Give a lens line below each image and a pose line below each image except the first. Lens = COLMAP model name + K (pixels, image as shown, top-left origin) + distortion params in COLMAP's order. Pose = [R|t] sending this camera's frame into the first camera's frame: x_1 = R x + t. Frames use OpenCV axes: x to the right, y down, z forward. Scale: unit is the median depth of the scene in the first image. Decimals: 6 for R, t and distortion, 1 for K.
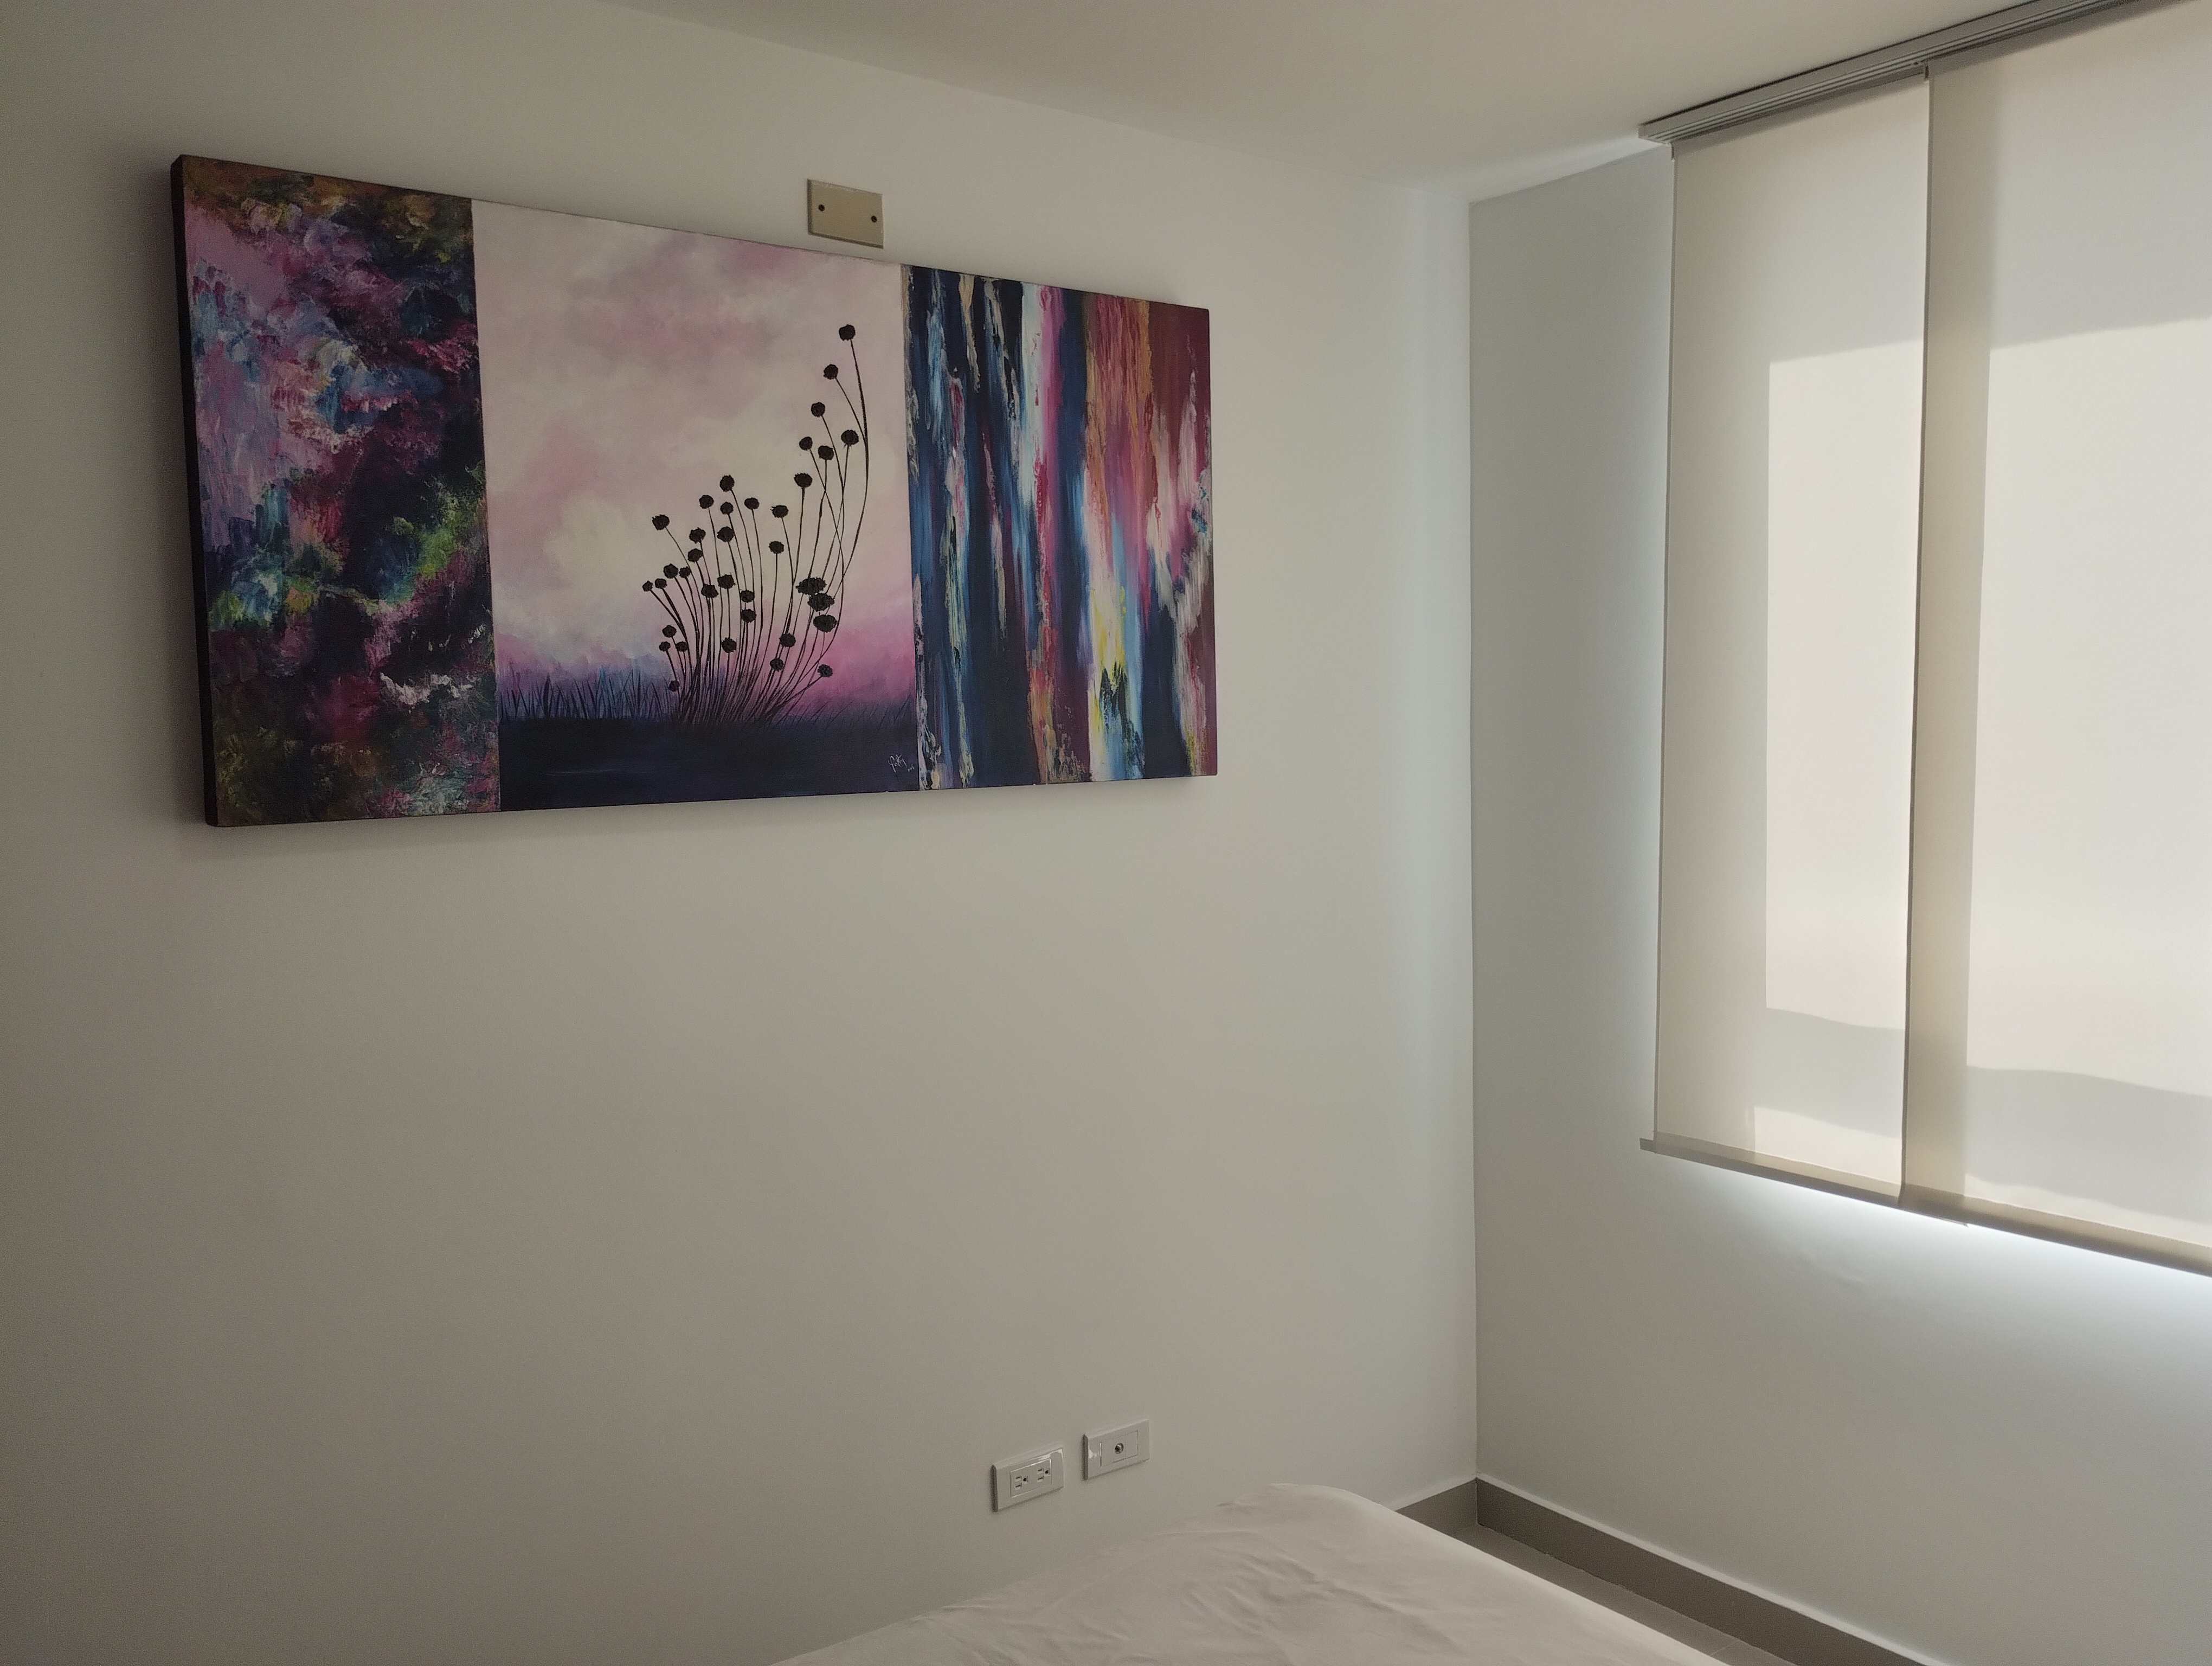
lens RADIAL K [[1833.0, 0, 1100.7], [0, 1833.0, 845.0], [0, 0, 1]] dist [0.031794, -0.052517]
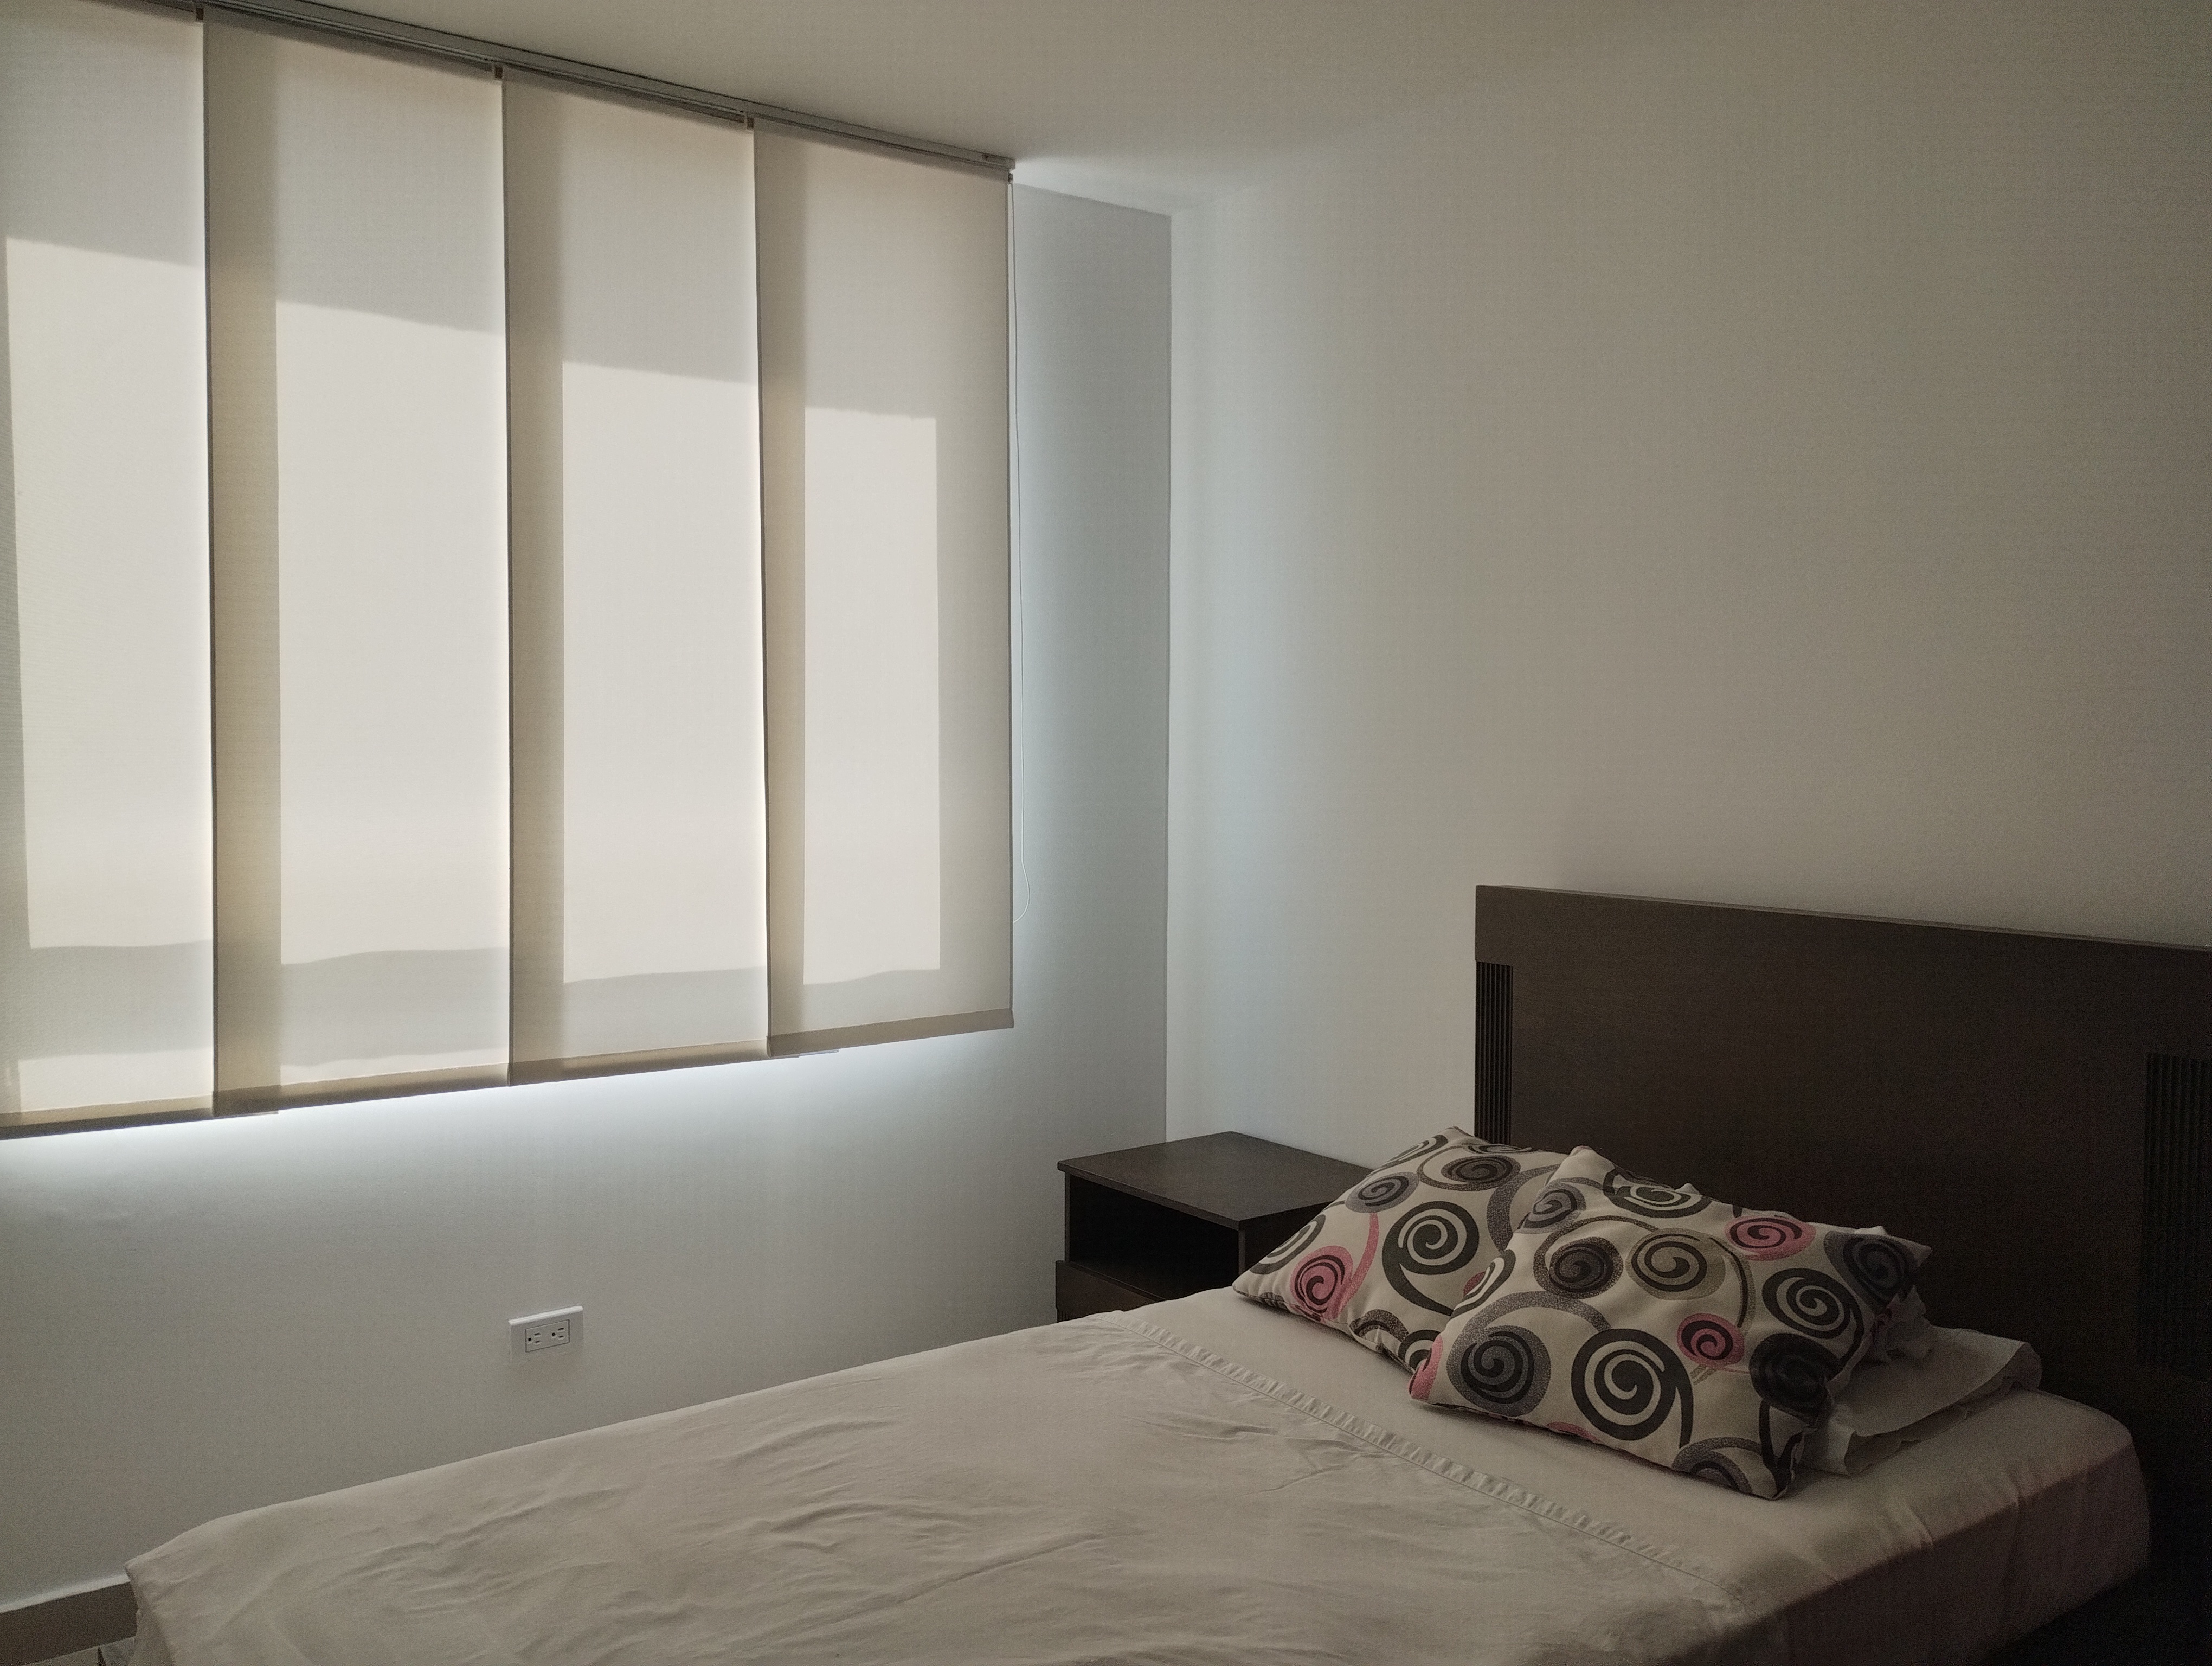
lens RADIAL K [[1833.0, 0, 1099.9], [0, 1833.0, 824.3], [0, 0, 1]] dist [0.031794, -0.052517]
pose [[0.005027, -0.033295, 0.999433, -0.592021], [0.063670, 0.997428, 0.032908, 0.034173], [-0.997958, 0.063469, 0.007134, 0.506325]]
